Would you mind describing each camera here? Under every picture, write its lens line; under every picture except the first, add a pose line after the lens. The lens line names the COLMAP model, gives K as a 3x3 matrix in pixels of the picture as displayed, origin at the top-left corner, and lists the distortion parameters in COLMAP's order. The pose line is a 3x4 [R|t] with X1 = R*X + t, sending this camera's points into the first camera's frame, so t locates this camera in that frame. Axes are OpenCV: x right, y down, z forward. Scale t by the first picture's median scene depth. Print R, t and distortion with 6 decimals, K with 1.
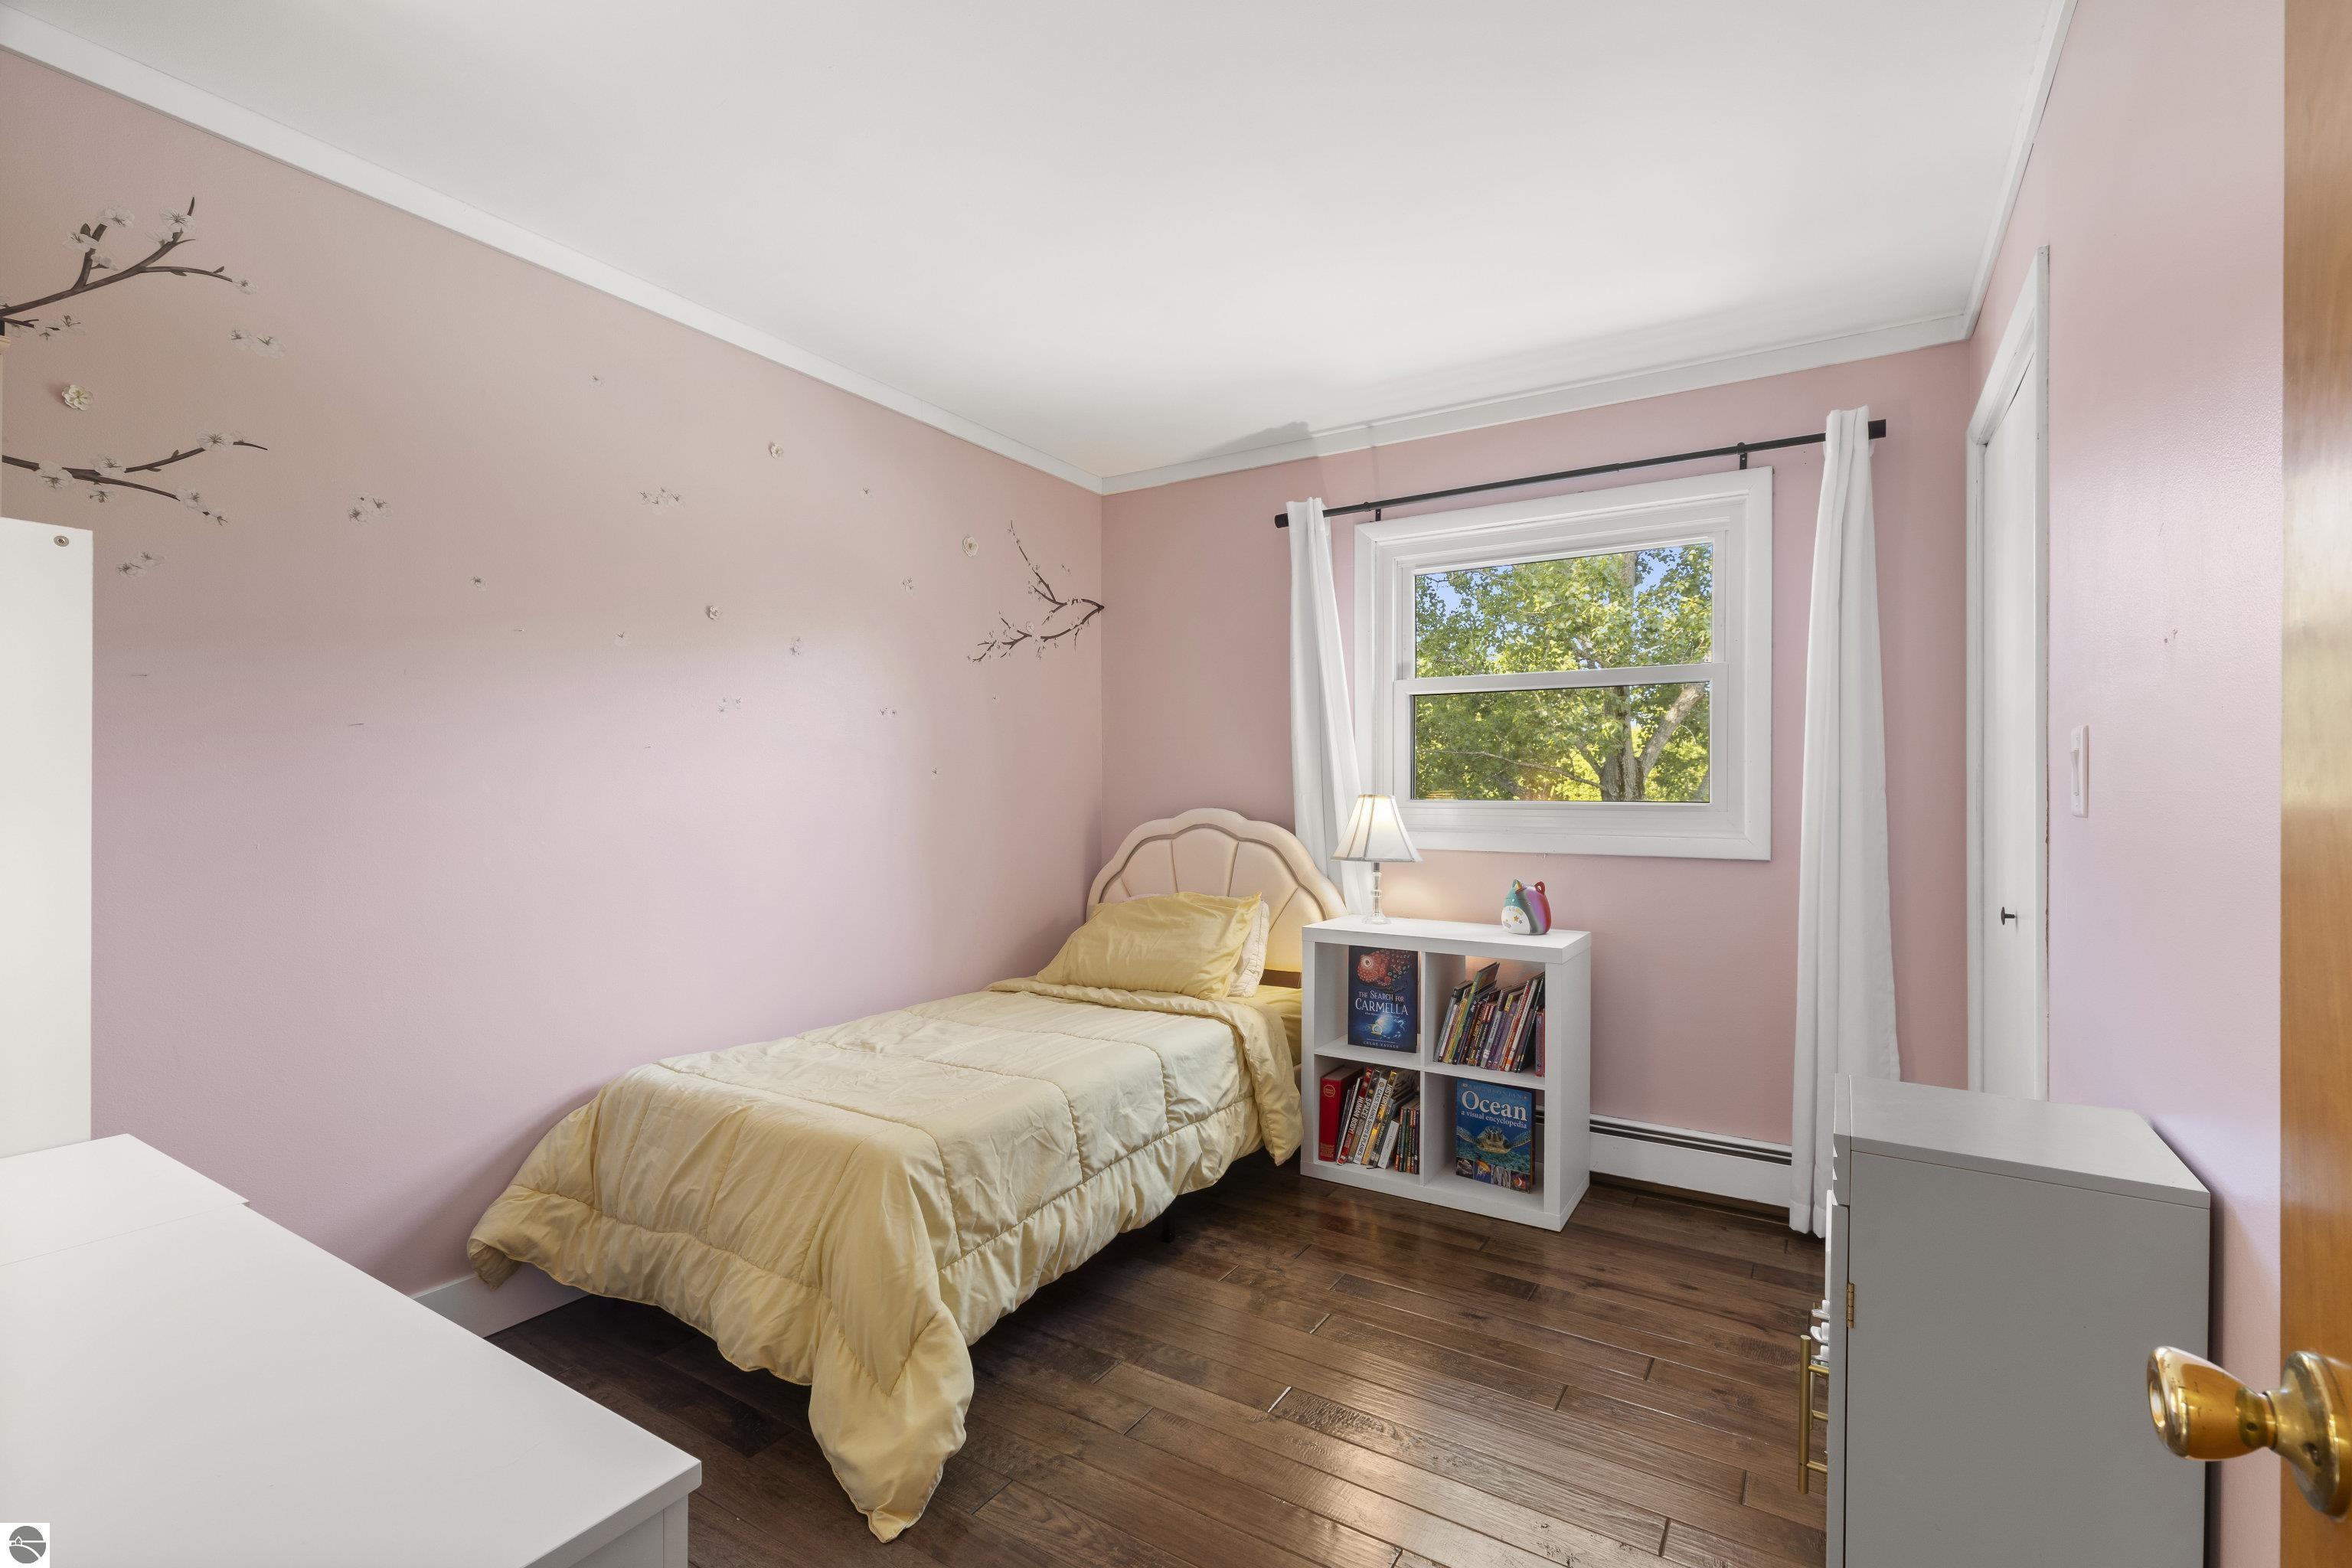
lens RADIAL K [[1045.4, 0, 1171.7], [0, 1045.4, 789.2], [0, 0, 1]] dist [0.000207, -0.000037]
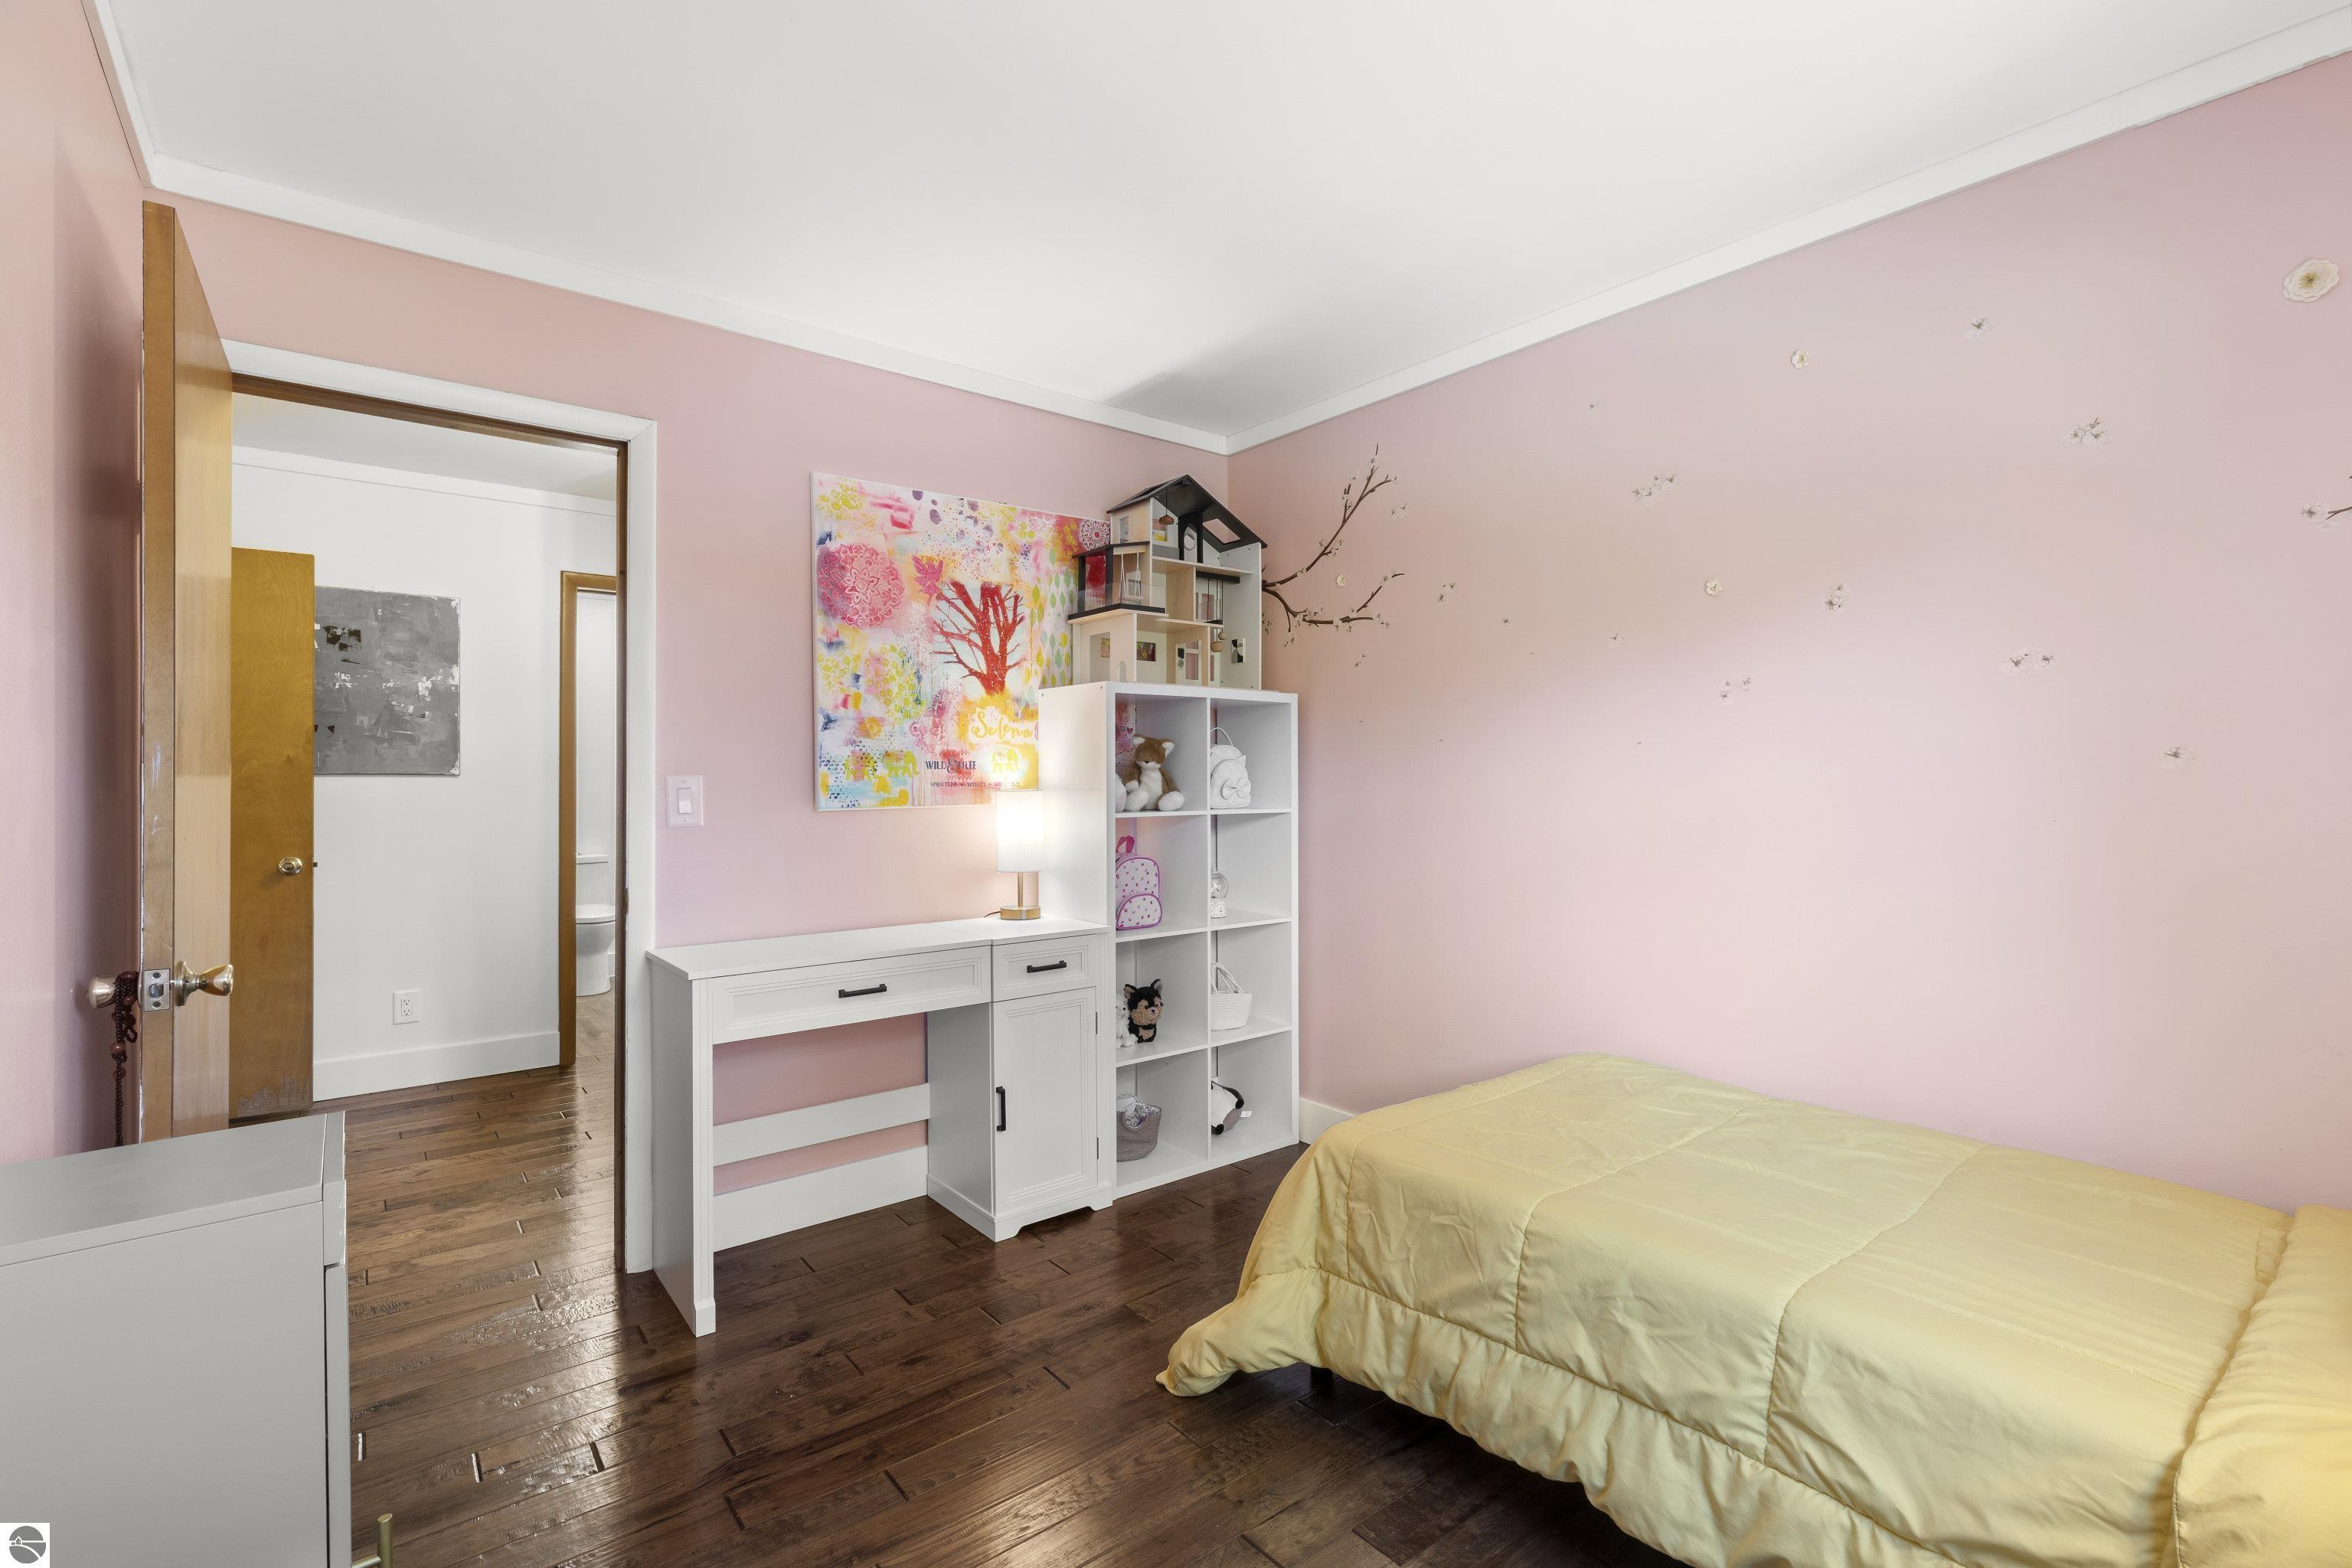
lens RADIAL K [[1045.4, 0, 1172.7], [0, 1045.4, 779.9], [0, 0, 1]] dist [0.000207, -0.000037]
pose [[-0.331401, -0.003113, -0.943485, 0.643733], [0.000073, 0.999994, -0.003325, -0.002757], [0.943490, -0.001171, -0.331399, 1.001905]]
